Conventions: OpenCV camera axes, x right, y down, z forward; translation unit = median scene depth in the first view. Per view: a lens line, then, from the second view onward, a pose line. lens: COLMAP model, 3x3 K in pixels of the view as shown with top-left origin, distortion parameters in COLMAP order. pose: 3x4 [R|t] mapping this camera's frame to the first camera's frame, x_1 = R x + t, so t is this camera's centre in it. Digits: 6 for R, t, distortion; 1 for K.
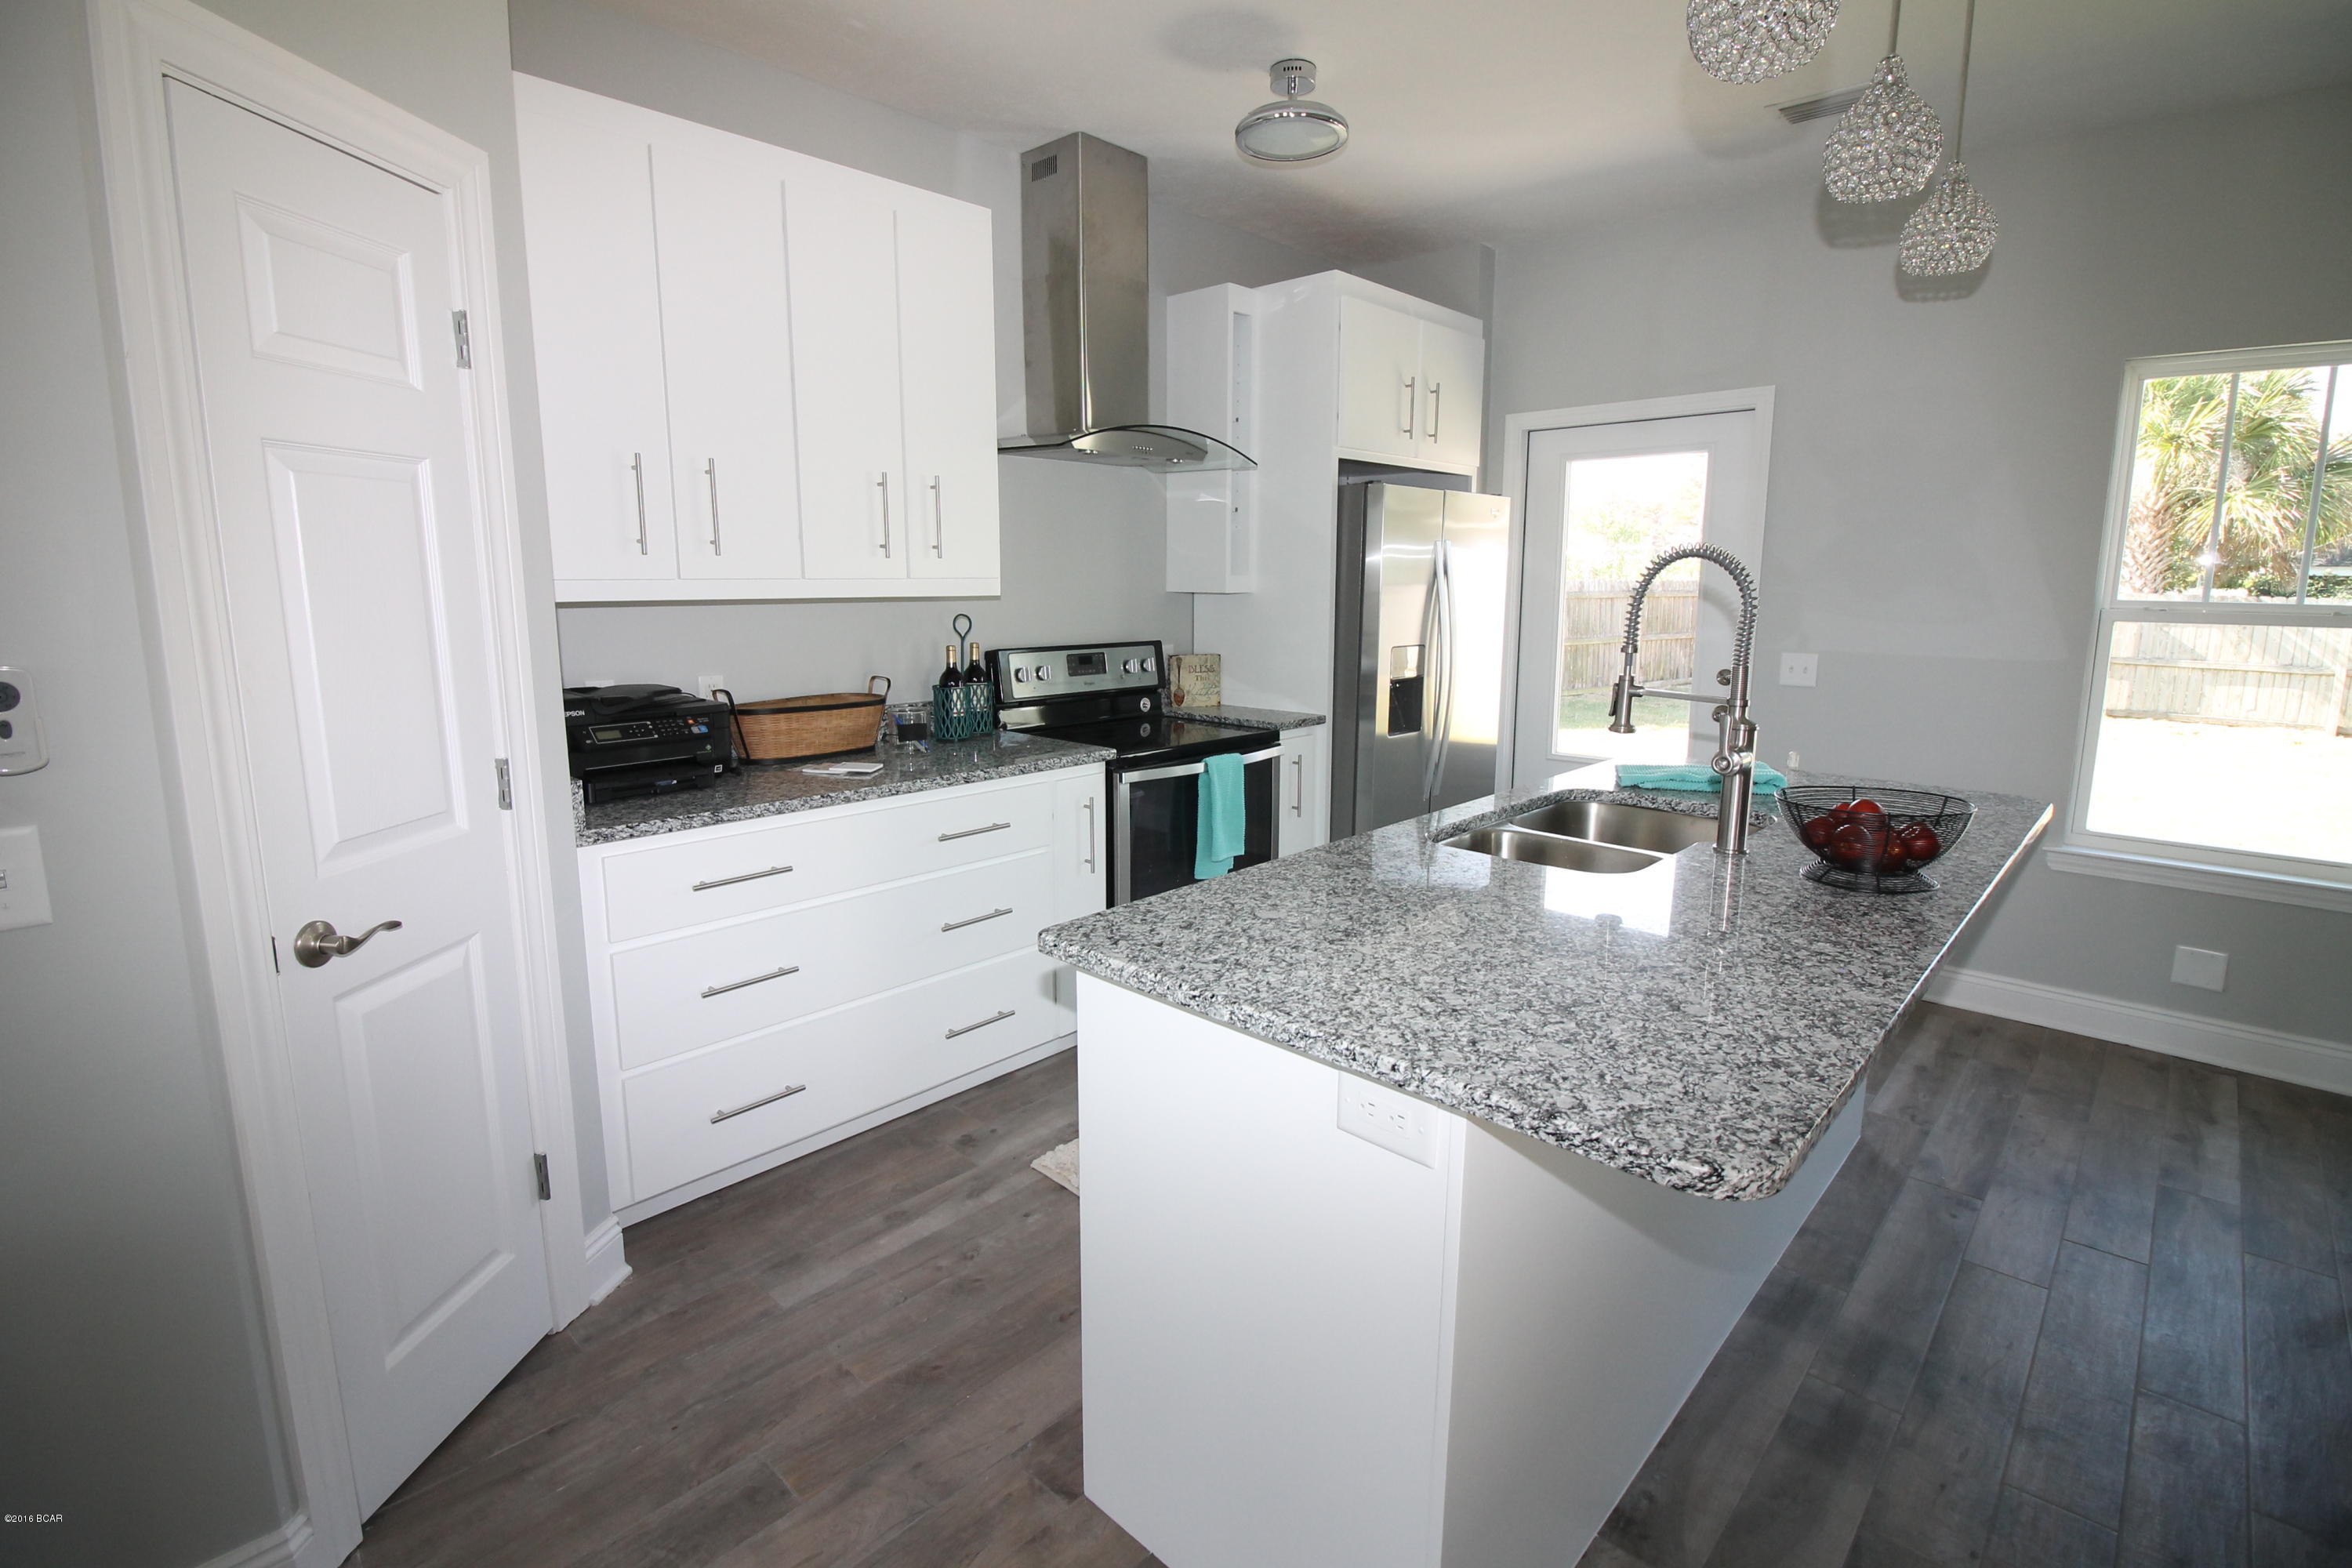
lens RADIAL K [[1099.5, 0, 1182.5], [0, 1099.5, 767.4], [0, 0, 1]] dist [-0.028924, -0.002801]
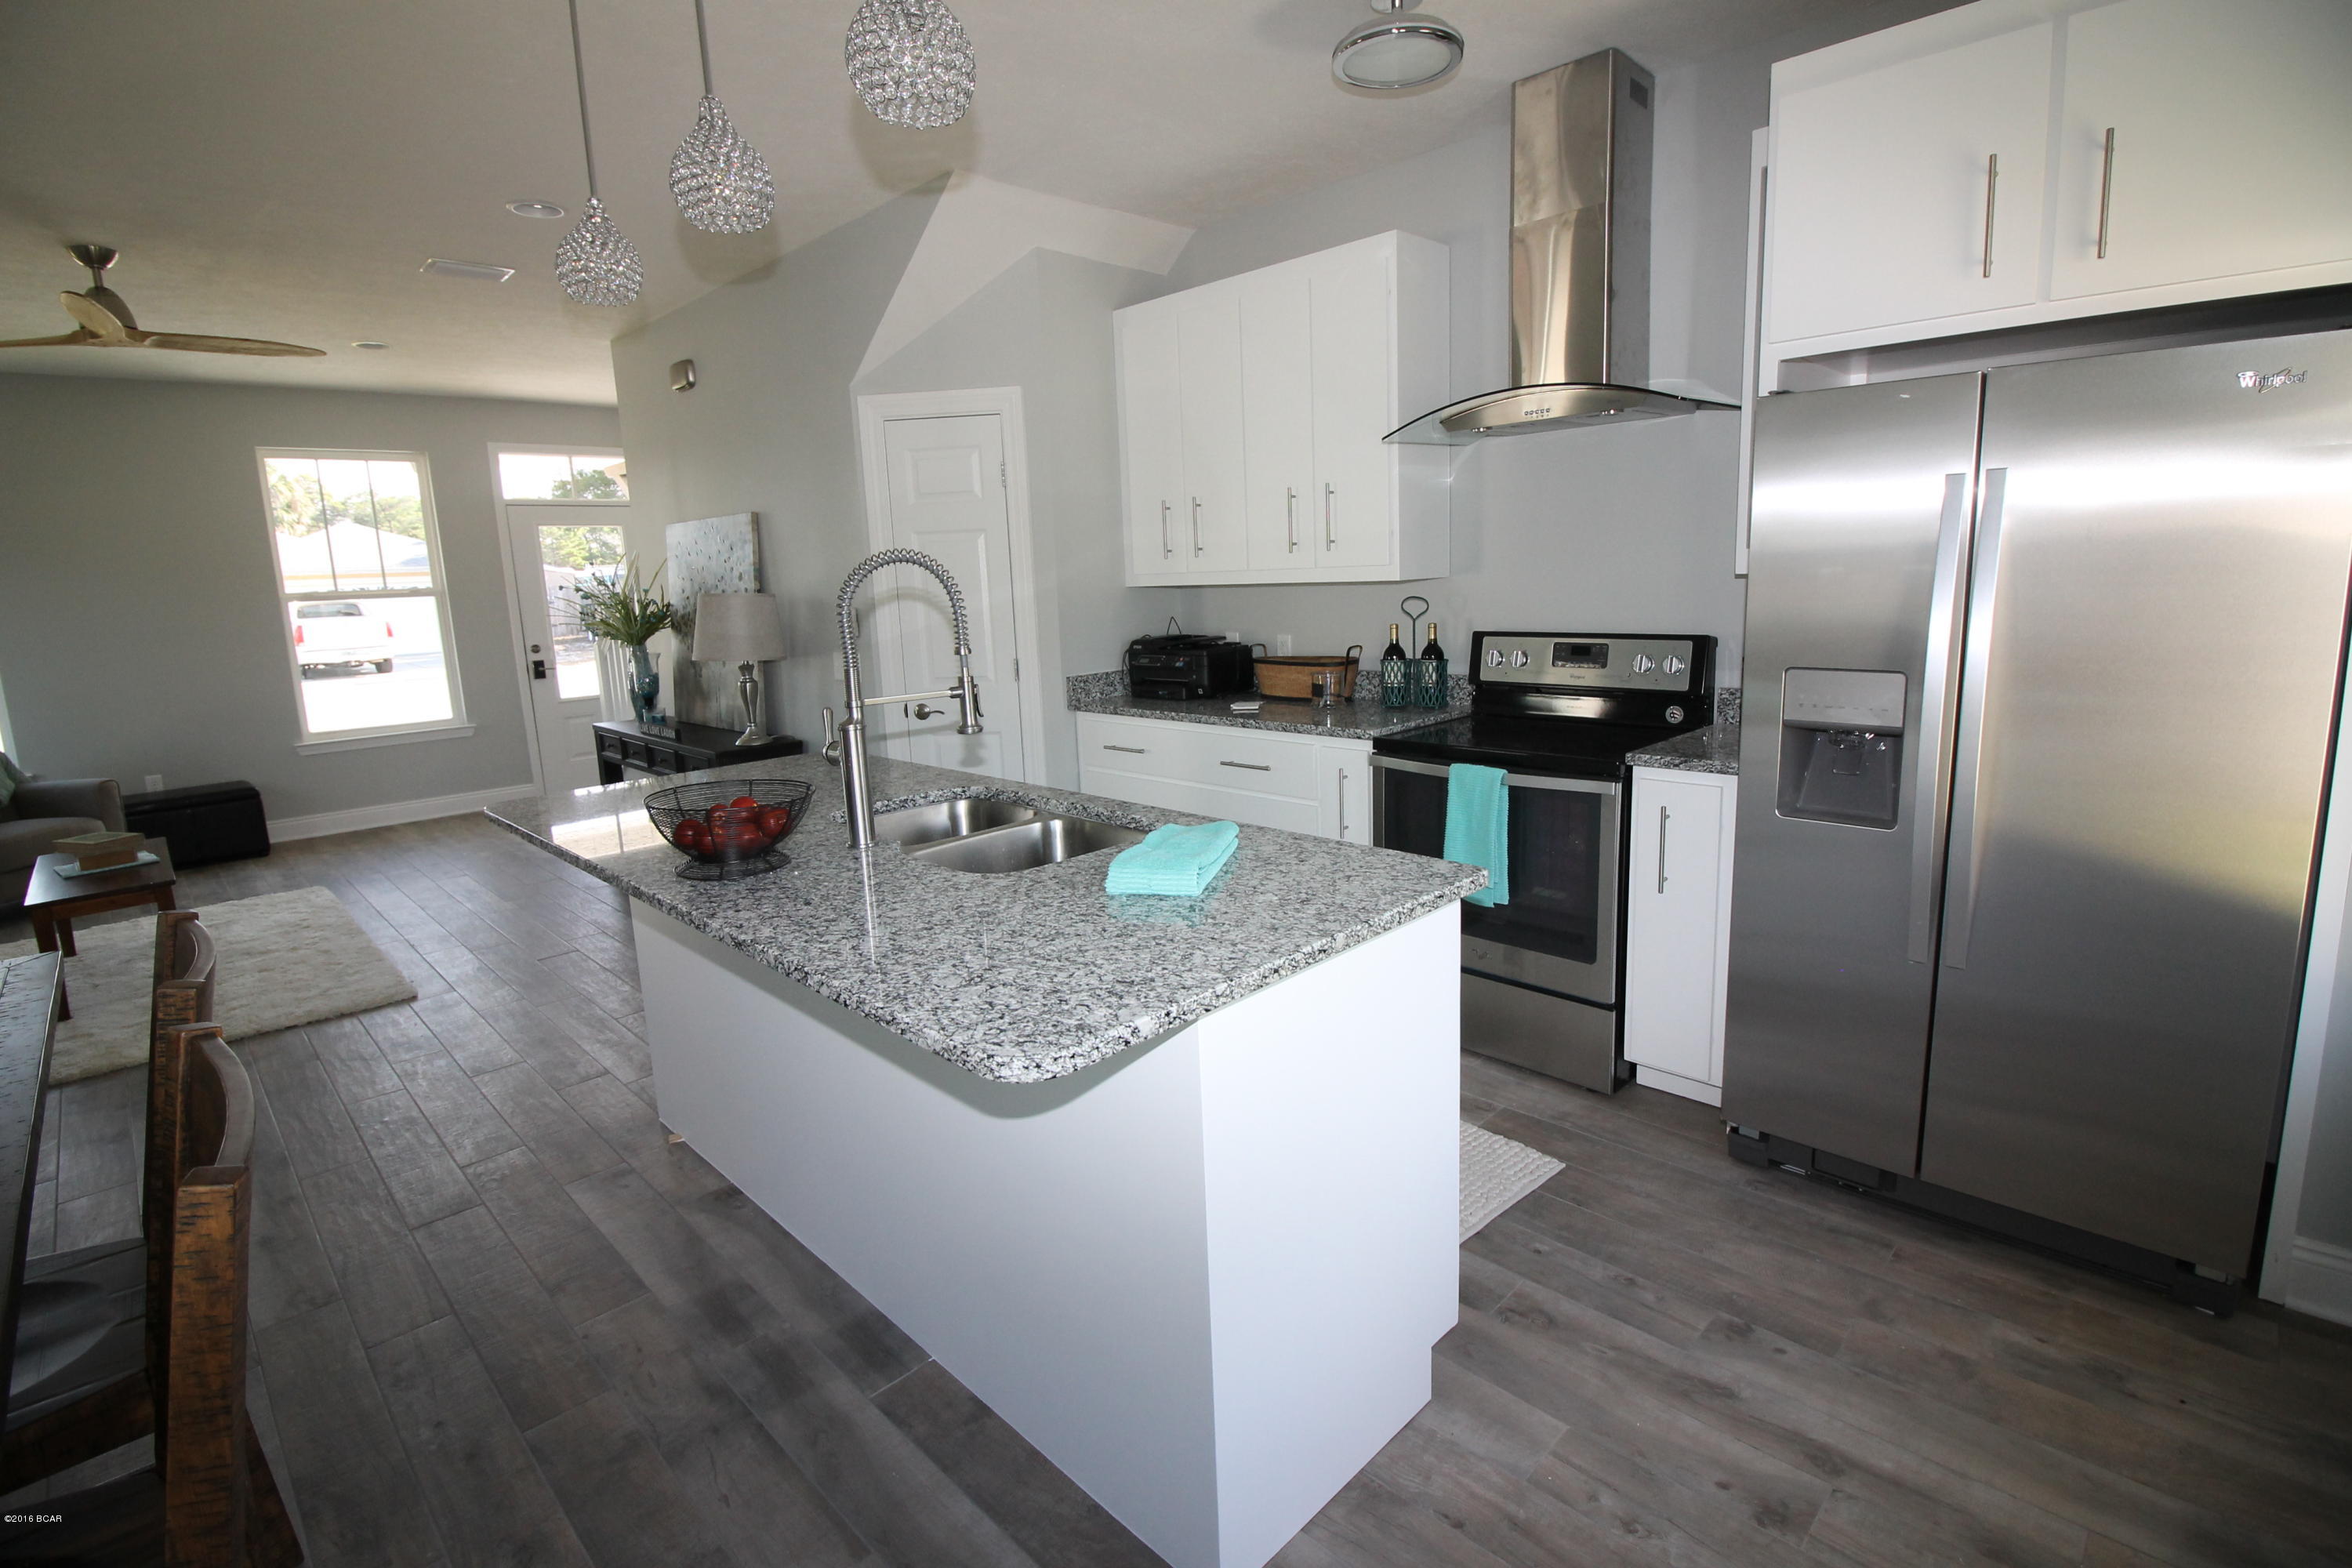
lens RADIAL K [[1099.5, 0, 1191.3], [0, 1099.5, 764.7], [0, 0, 1]] dist [-0.028924, -0.002801]
pose [[-0.025320, 0.173500, -0.984508, 1.092410], [-0.134694, 0.975252, 0.175332, -0.161953], [0.990564, 0.137047, -0.001324, 0.936596]]
